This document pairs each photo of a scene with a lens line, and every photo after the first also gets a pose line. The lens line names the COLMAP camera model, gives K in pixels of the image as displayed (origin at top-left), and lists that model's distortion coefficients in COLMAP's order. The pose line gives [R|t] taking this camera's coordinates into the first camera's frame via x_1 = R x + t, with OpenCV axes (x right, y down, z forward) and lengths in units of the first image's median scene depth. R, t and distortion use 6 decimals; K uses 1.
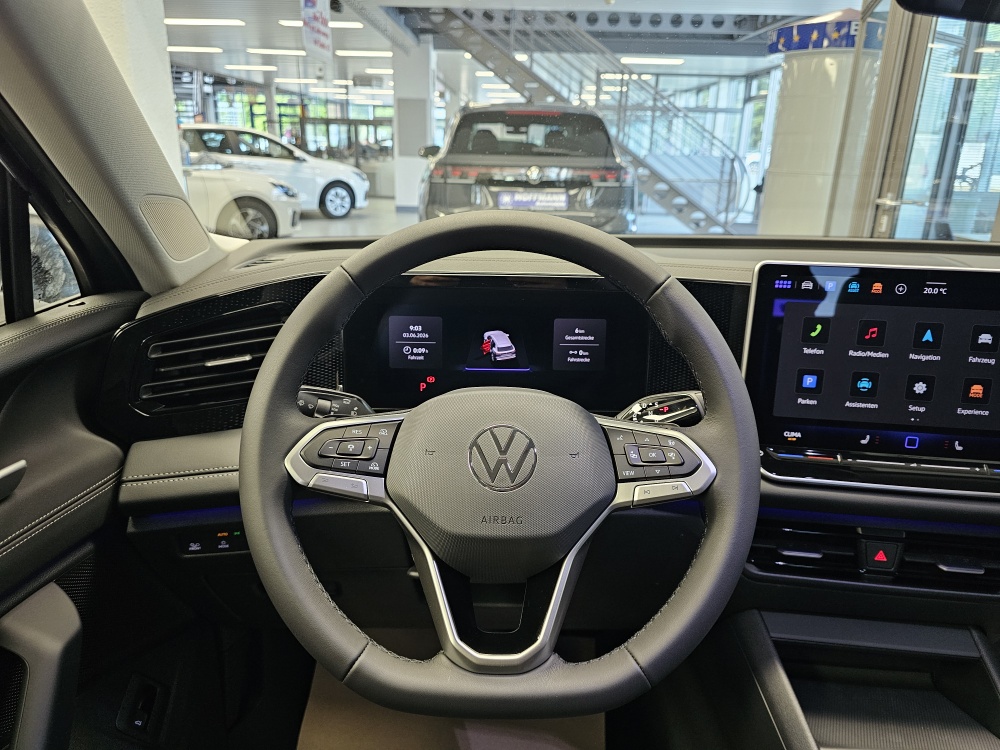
lens RADIAL K [[685.4, 0, 497.2], [0, 685.4, 377.4], [0, 0, 1]] dist [0.049826, -0.061770]
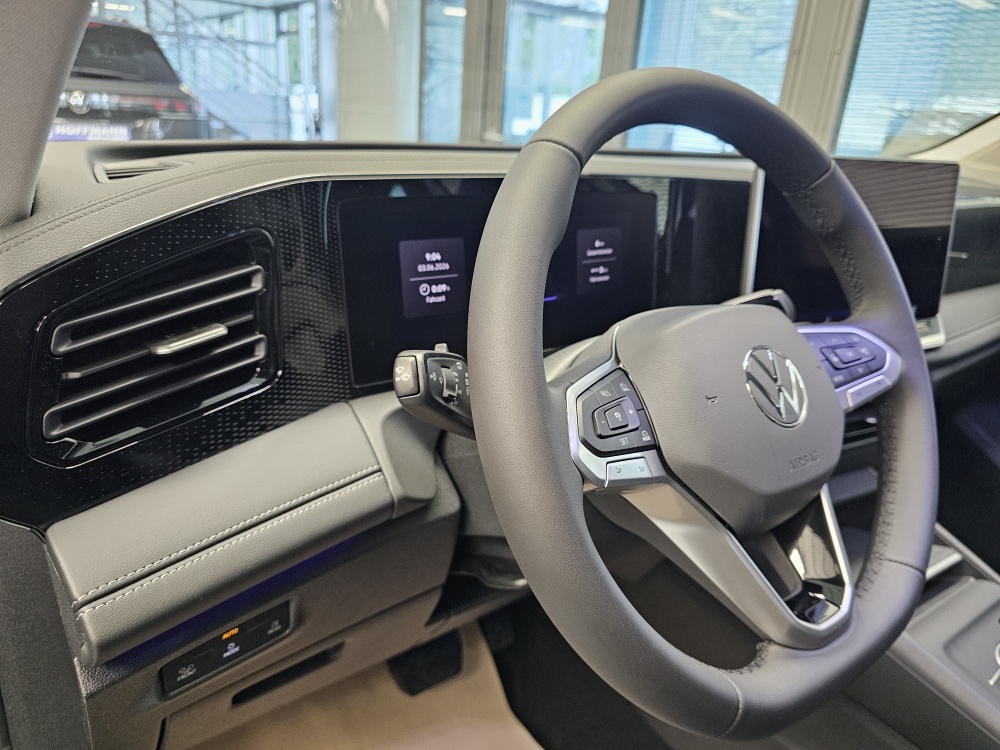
lens RADIAL K [[685.4, 0, 508.0], [0, 685.4, 398.2], [0, 0, 1]] dist [0.049826, -0.061770]
pose [[0.802852, -0.201167, 0.561214, -0.064390], [0.144027, 0.978915, 0.144852, -0.002731], [-0.578520, -0.035465, 0.814897, 0.049869]]
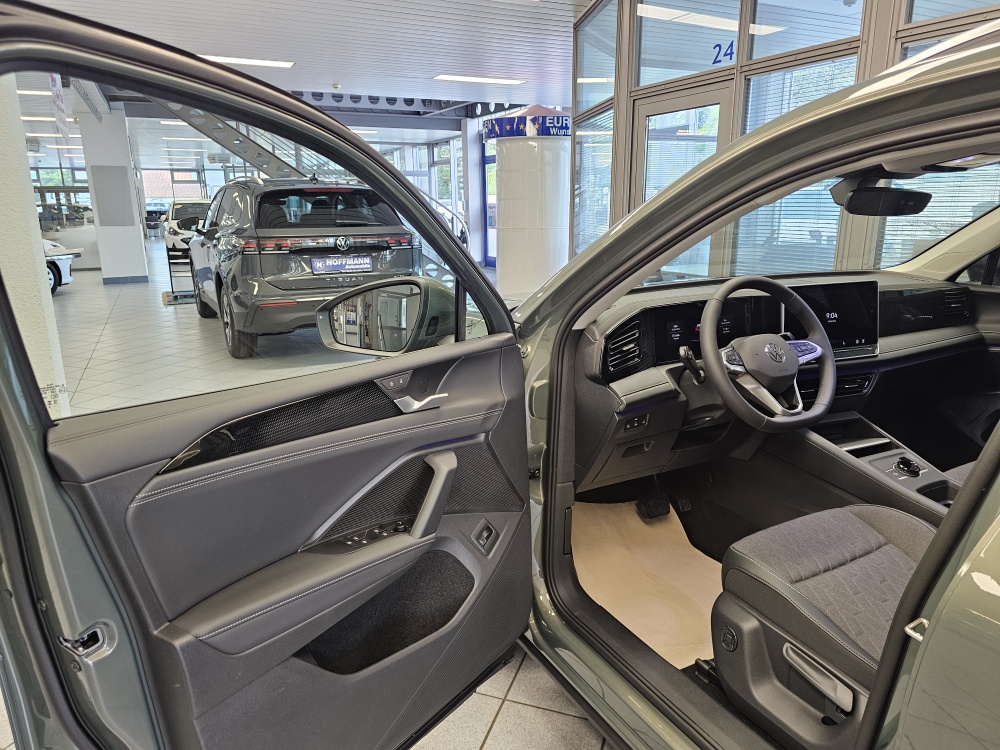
lens RADIAL K [[685.4, 0, 495.5], [0, 685.4, 379.4], [0, 0, 1]] dist [0.049826, -0.061770]
pose [[0.892523, -0.144553, 0.427210, -0.238288], [0.173339, 0.984434, -0.029040, 0.010036], [-0.416362, 0.099971, 0.903686, -0.126083]]
